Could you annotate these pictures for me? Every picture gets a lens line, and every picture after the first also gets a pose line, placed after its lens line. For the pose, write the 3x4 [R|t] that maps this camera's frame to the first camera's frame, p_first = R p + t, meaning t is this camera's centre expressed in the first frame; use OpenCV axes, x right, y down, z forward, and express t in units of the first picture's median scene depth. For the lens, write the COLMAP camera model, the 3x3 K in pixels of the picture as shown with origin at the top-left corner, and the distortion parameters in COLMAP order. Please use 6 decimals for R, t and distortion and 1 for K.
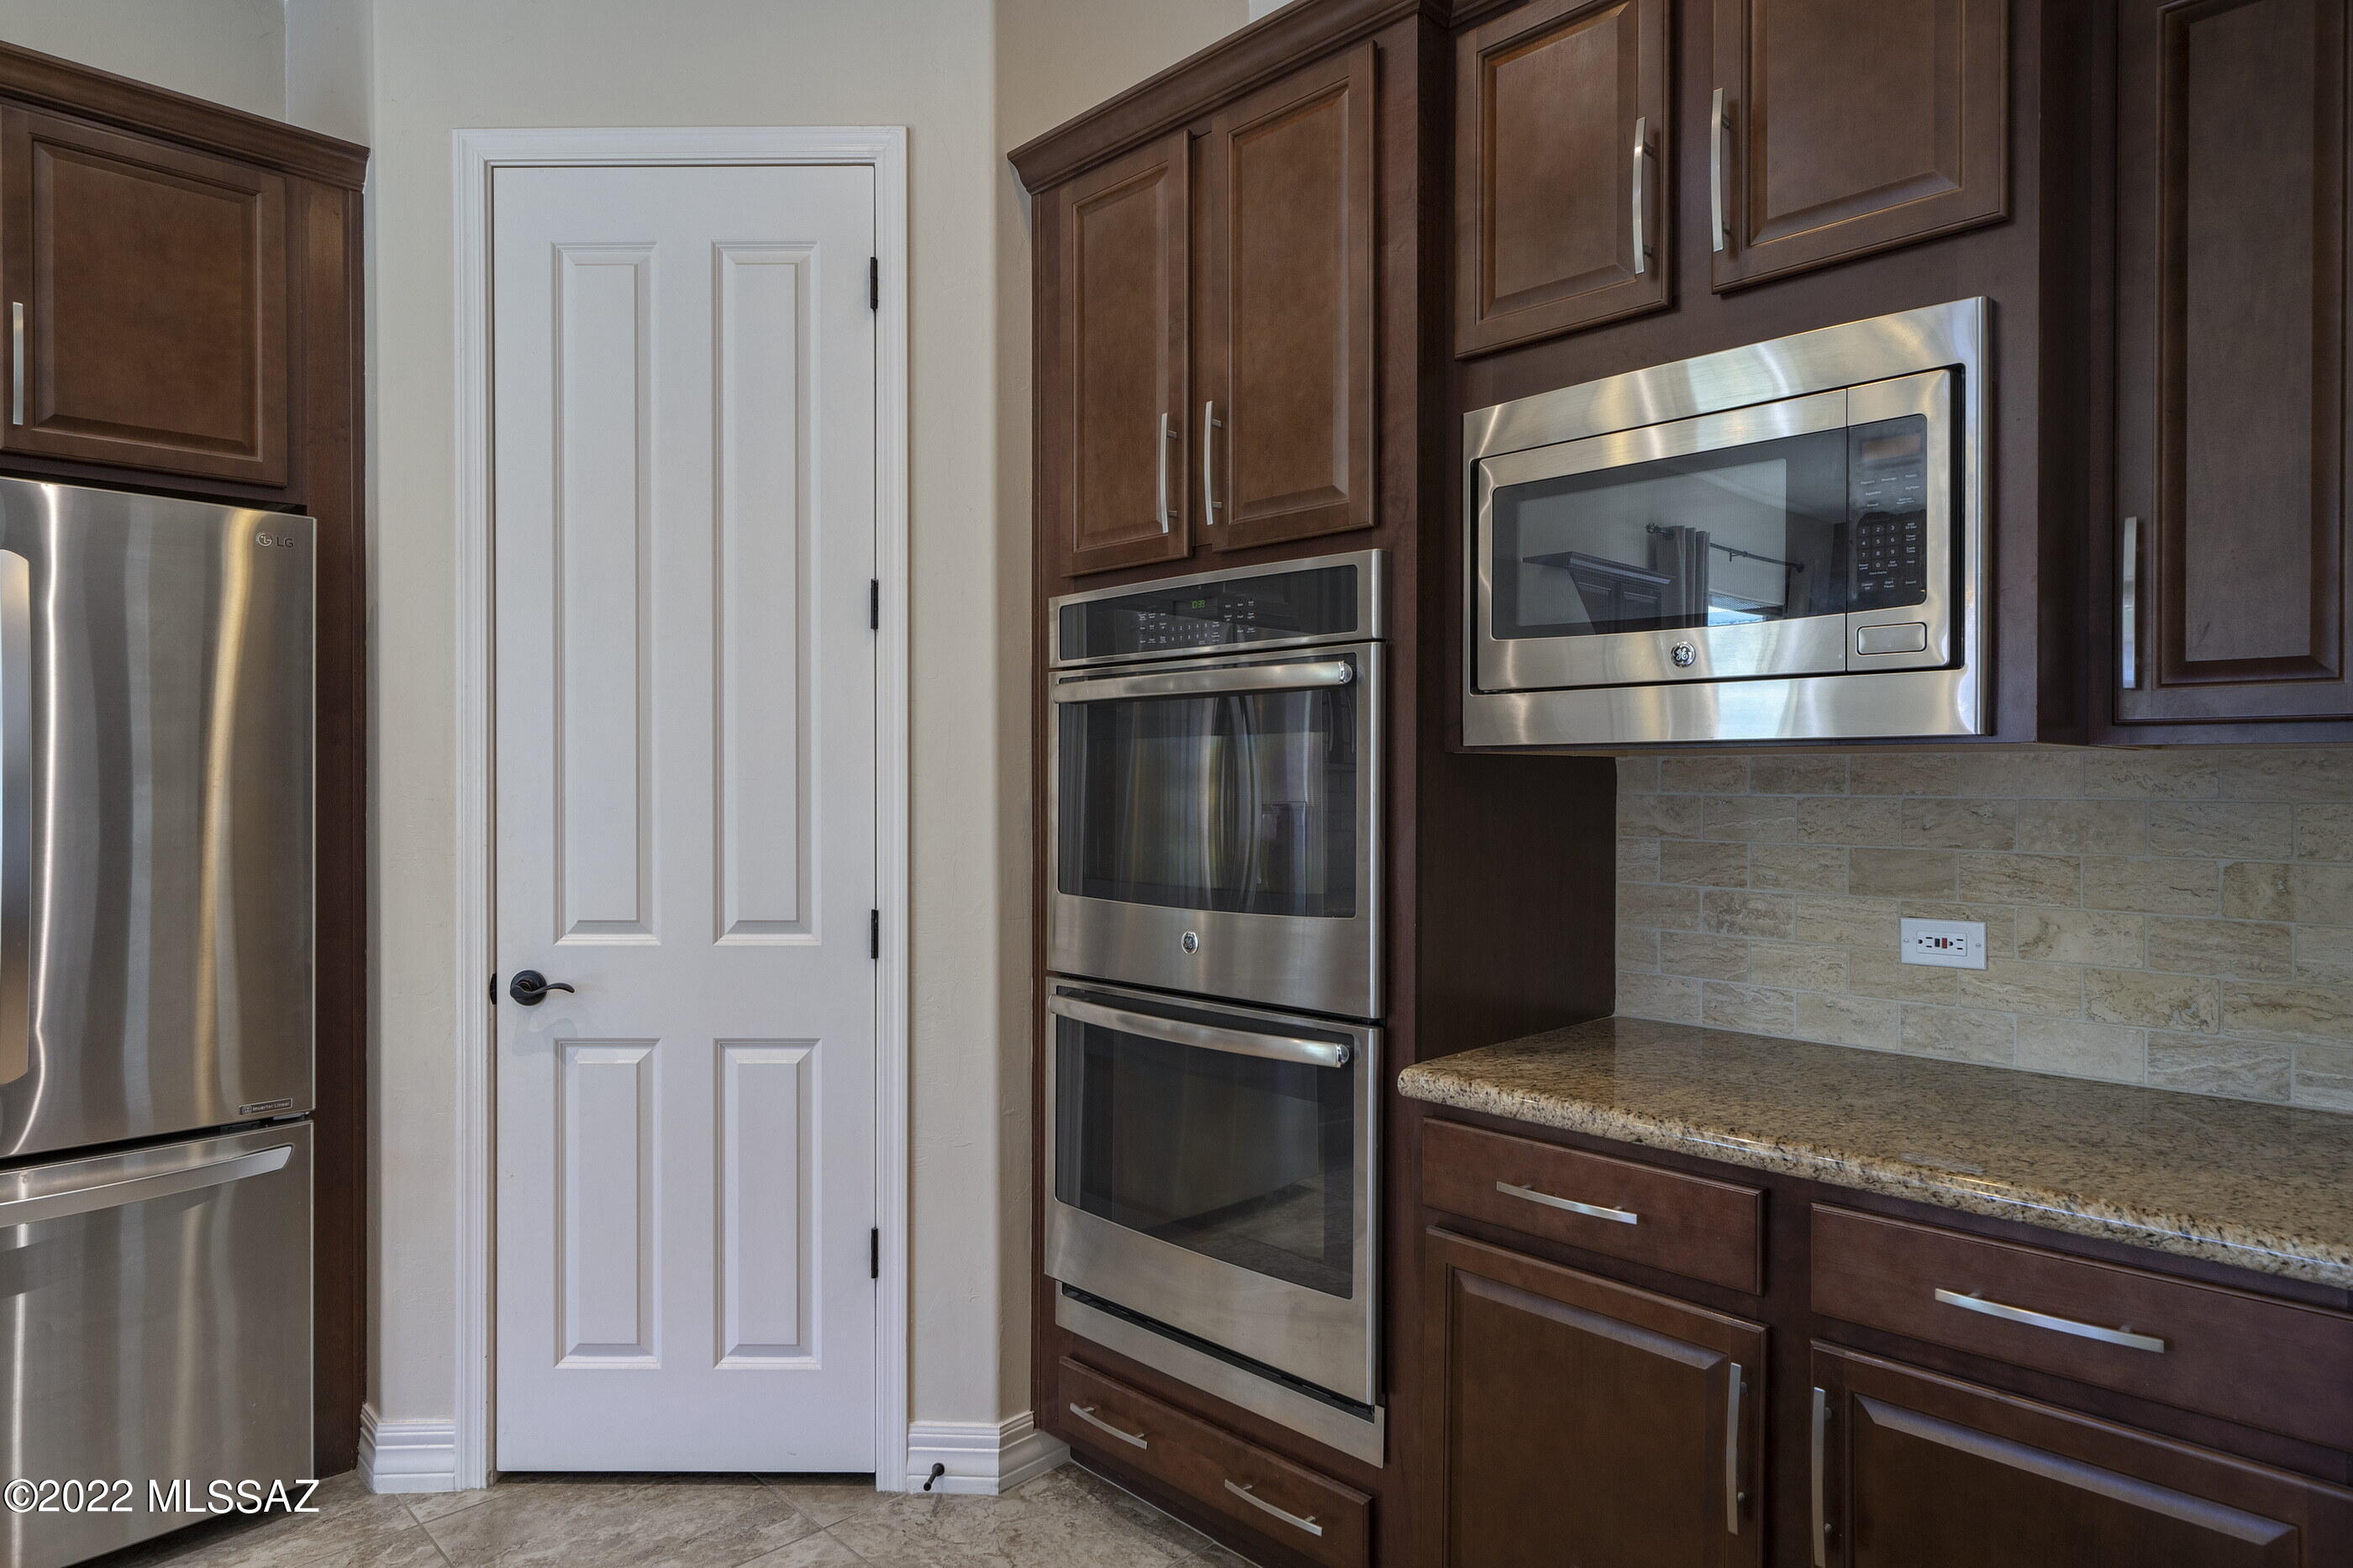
lens RADIAL K [[1355.2, 0, 1177.6], [0, 1355.2, 773.7], [0, 0, 1]] dist [0.003768, 0.000726]
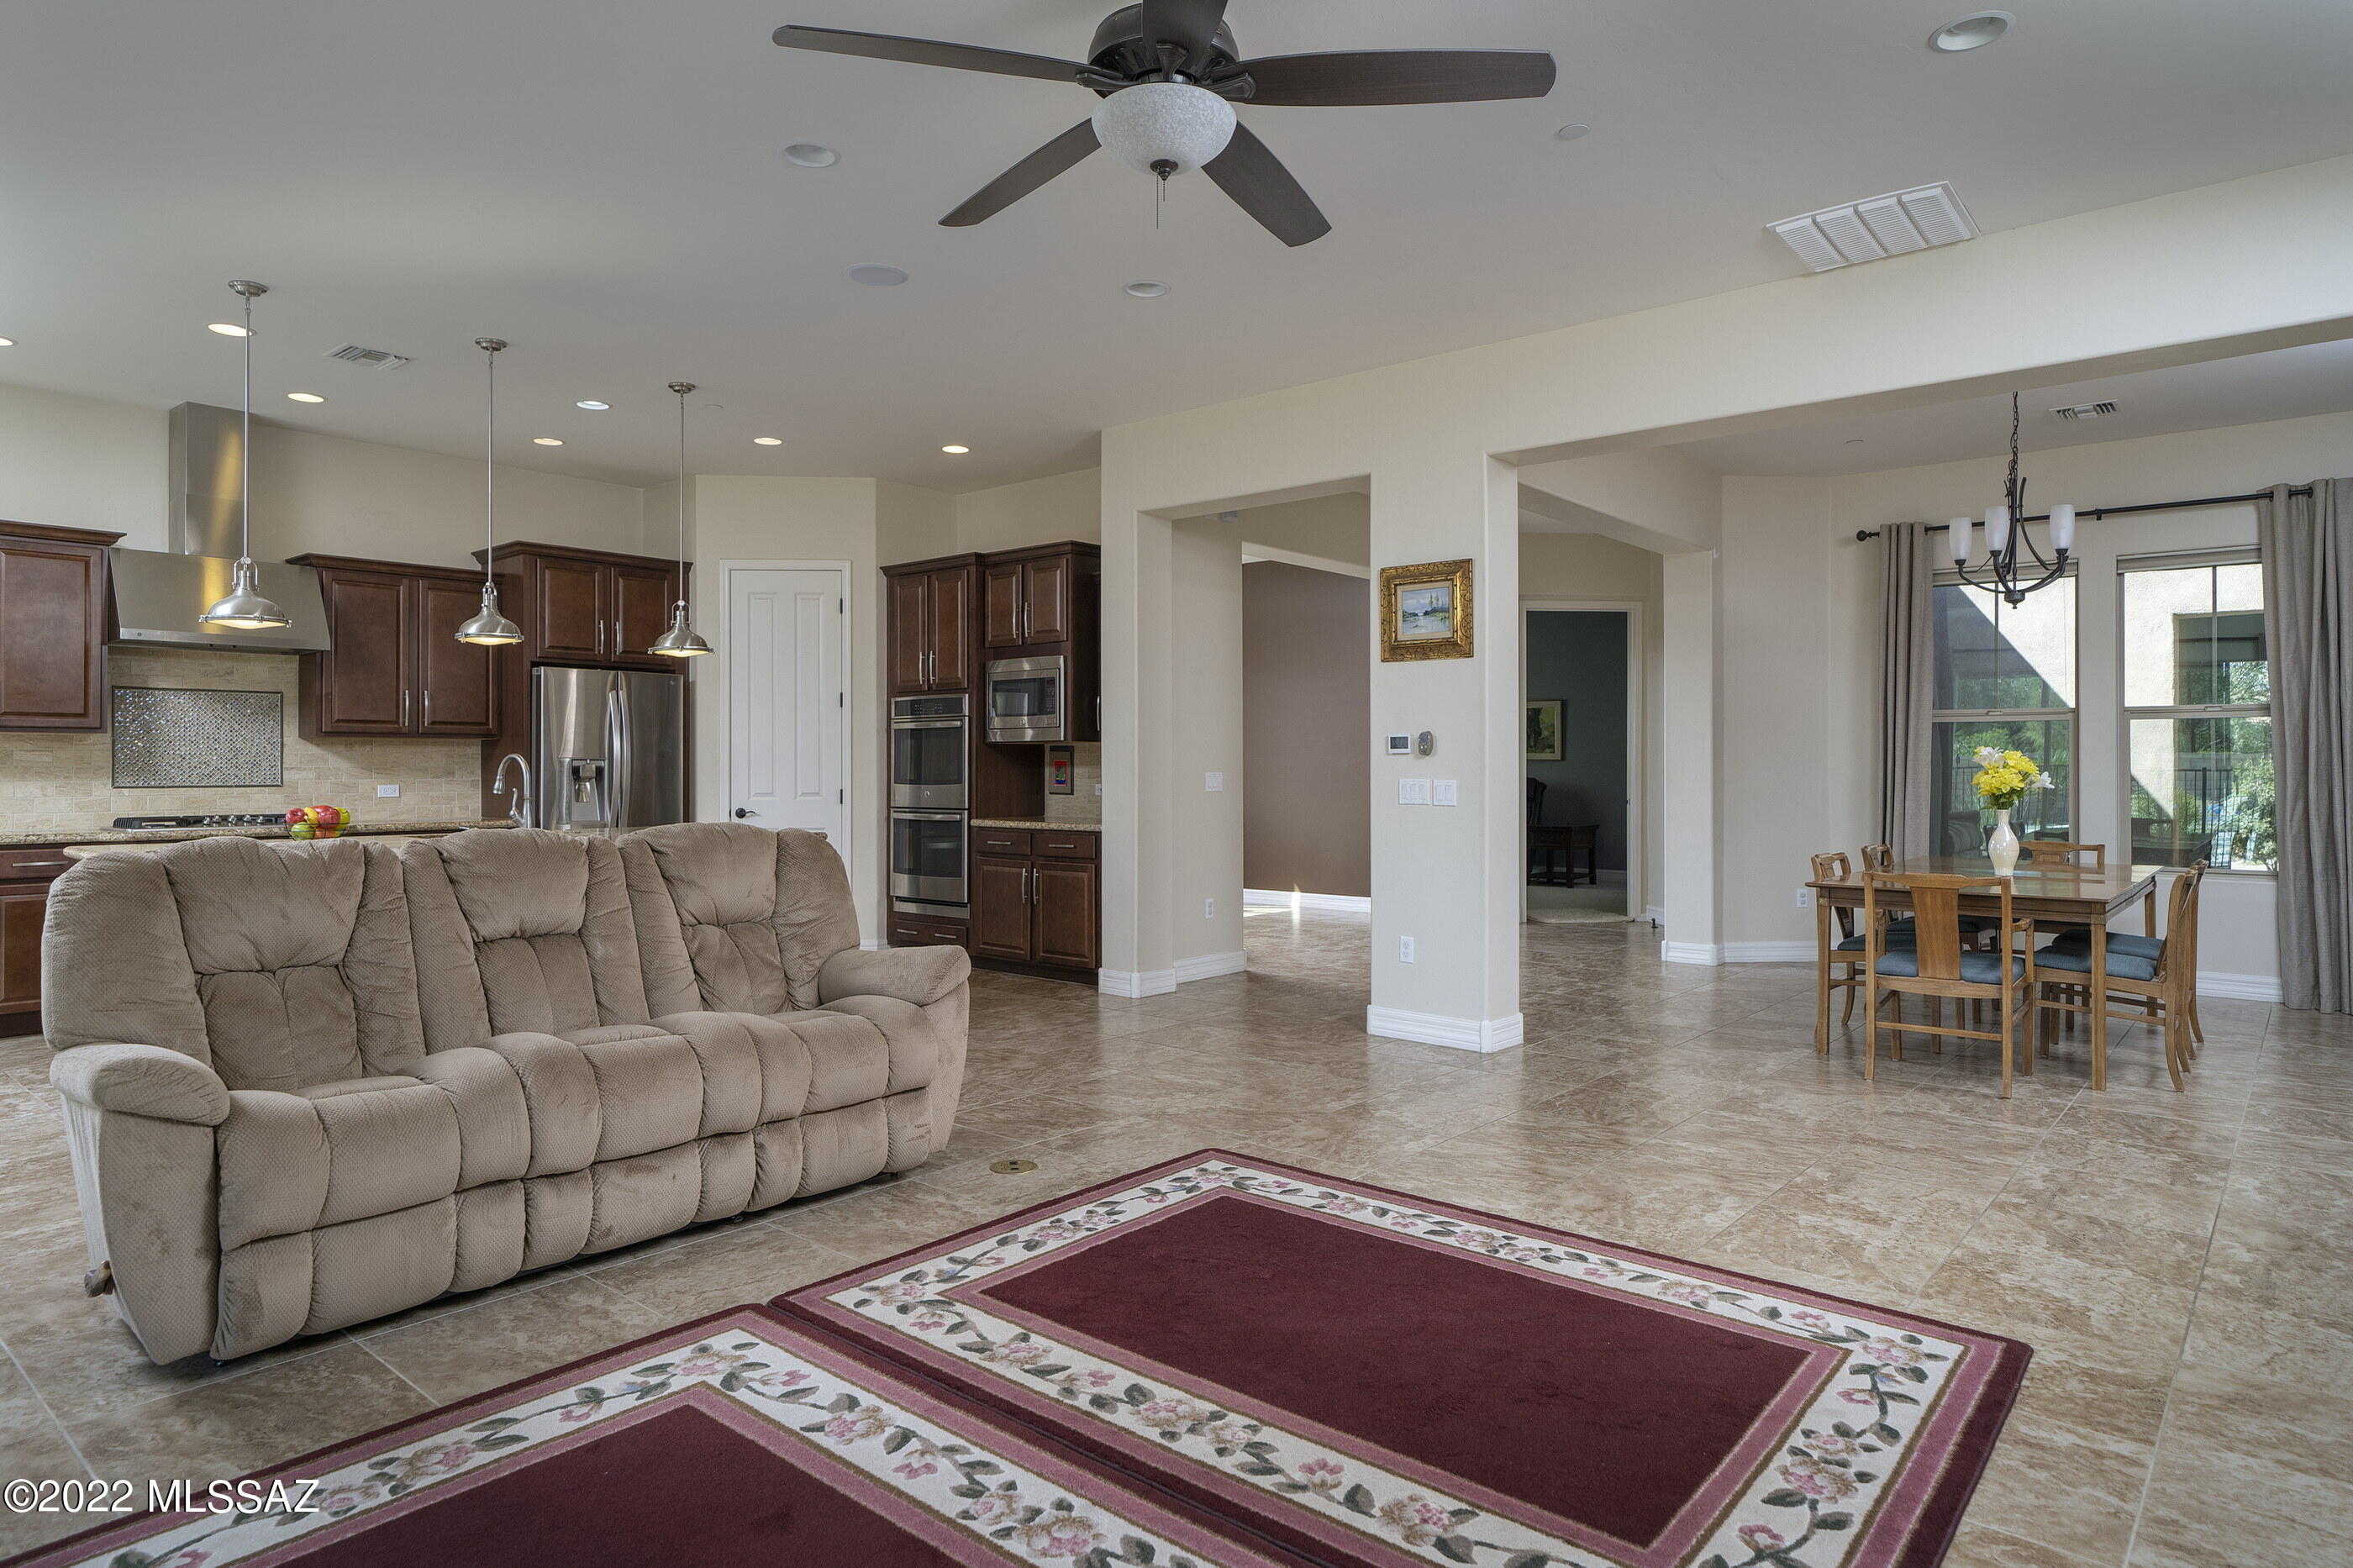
lens RADIAL K [[1355.2, 0, 1177.6], [0, 1355.2, 773.7], [0, 0, 1]] dist [0.003768, 0.000726]
pose [[0.998601, 0.004113, 0.052718, 0.479152], [-0.004178, 0.999991, 0.001138, 0.059696], [-0.052713, -0.001356, 0.998609, -2.650331]]
